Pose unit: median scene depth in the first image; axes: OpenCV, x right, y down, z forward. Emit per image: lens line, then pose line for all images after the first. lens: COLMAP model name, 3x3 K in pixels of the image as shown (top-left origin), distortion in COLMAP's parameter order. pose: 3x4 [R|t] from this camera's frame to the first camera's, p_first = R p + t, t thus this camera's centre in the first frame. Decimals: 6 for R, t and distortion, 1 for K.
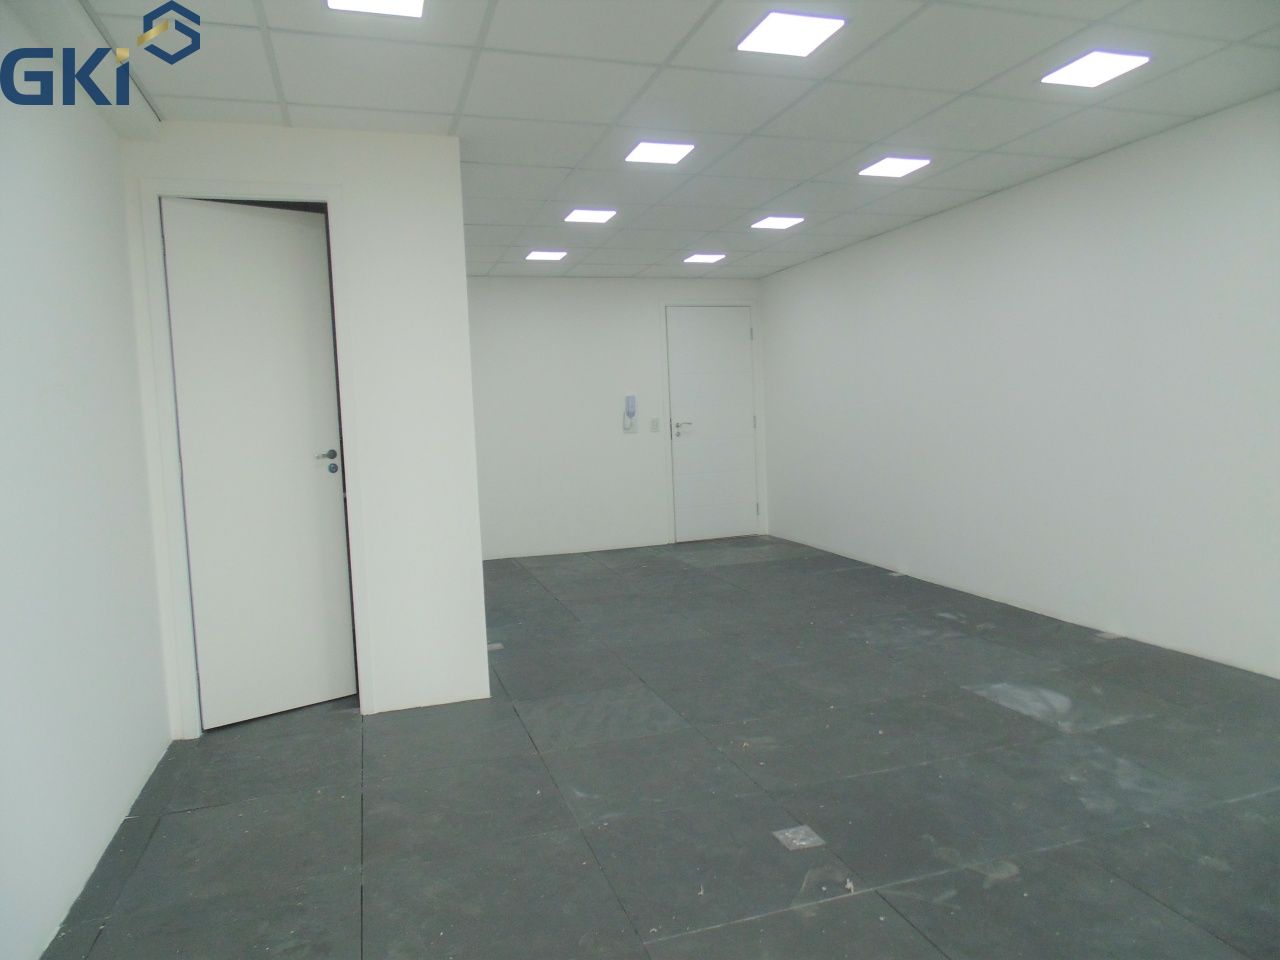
lens RADIAL K [[839.1, 0, 651.4], [0, 839.1, 477.1], [0, 0, 1]] dist [-0.018875, 0.003648]
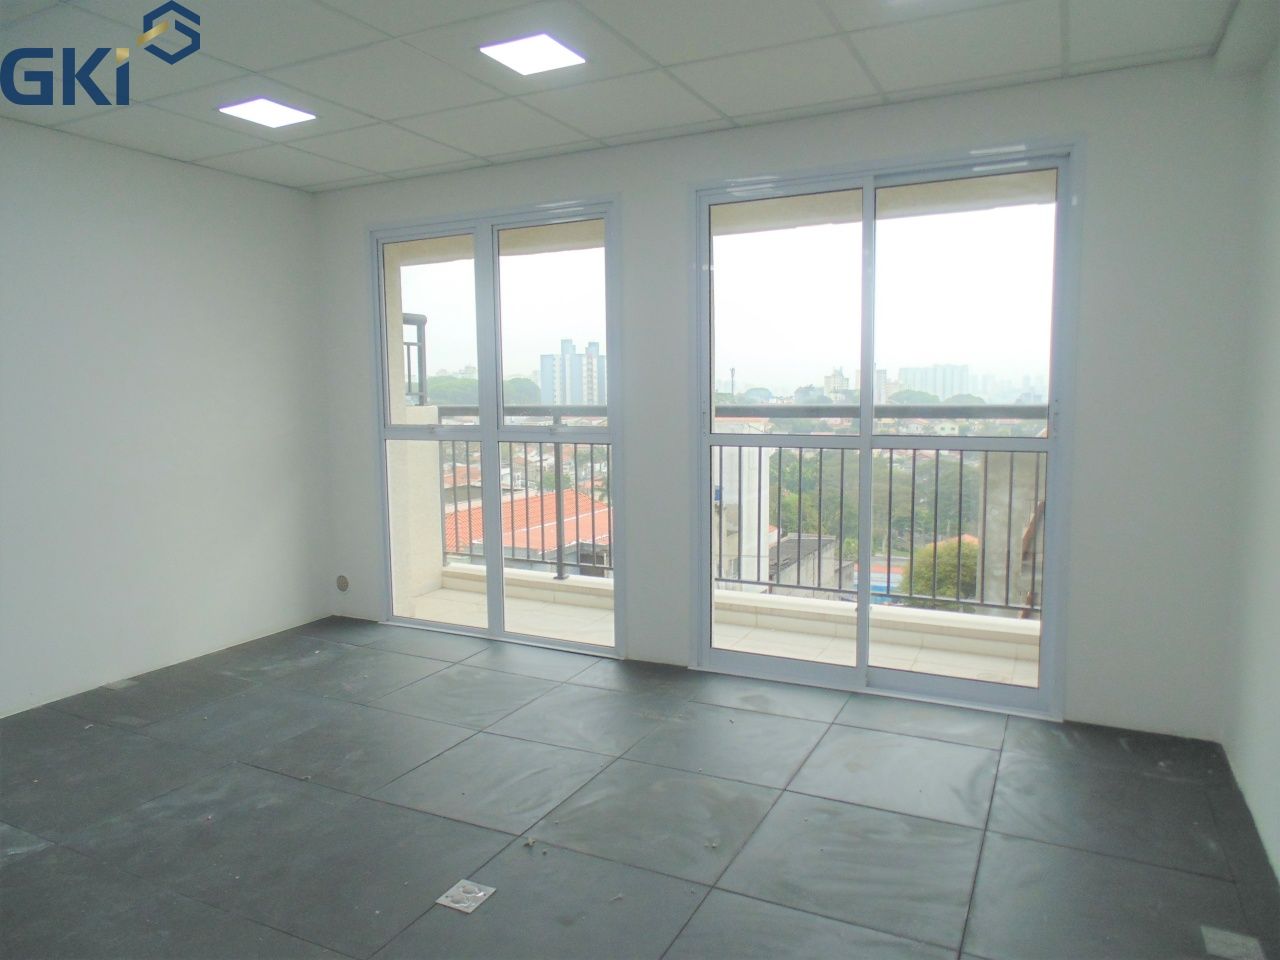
lens RADIAL K [[839.1, 0, 651.4], [0, 839.1, 477.1], [0, 0, 1]] dist [-0.018875, 0.003648]
pose [[-0.704606, -0.022414, 0.709244, -0.340621], [0.091459, 0.988296, 0.122094, -0.063002], [-0.703680, 0.150895, -0.694309, 0.808325]]
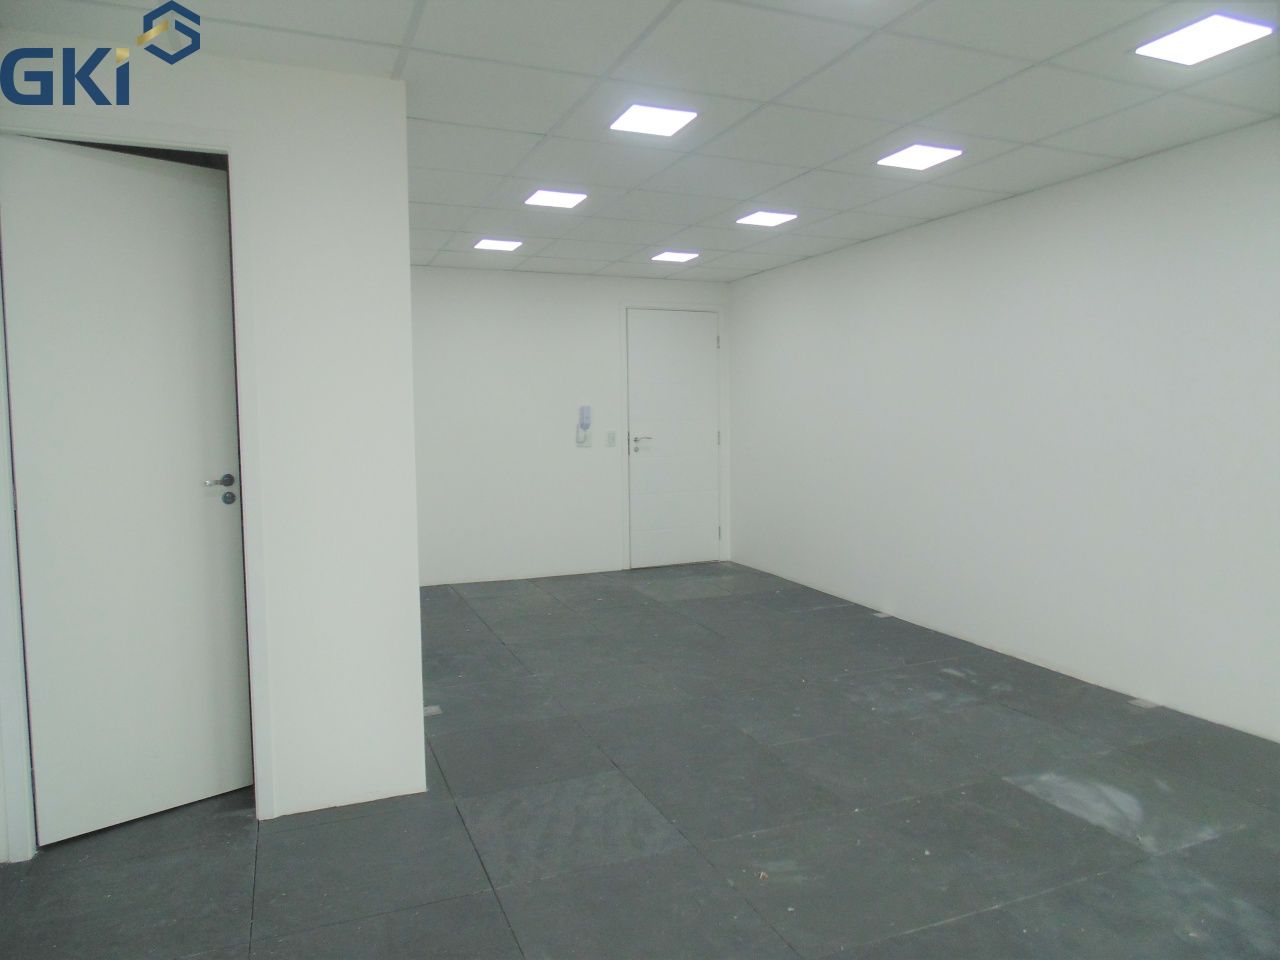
lens RADIAL K [[839.1, 0, 651.4], [0, 839.1, 477.1], [0, 0, 1]] dist [-0.018875, 0.003648]
pose [[0.996389, 0.024816, 0.081193, -0.046690], [-0.024521, 0.999689, -0.004630, -0.032526], [-0.081282, 0.002622, 0.996688, 0.173162]]
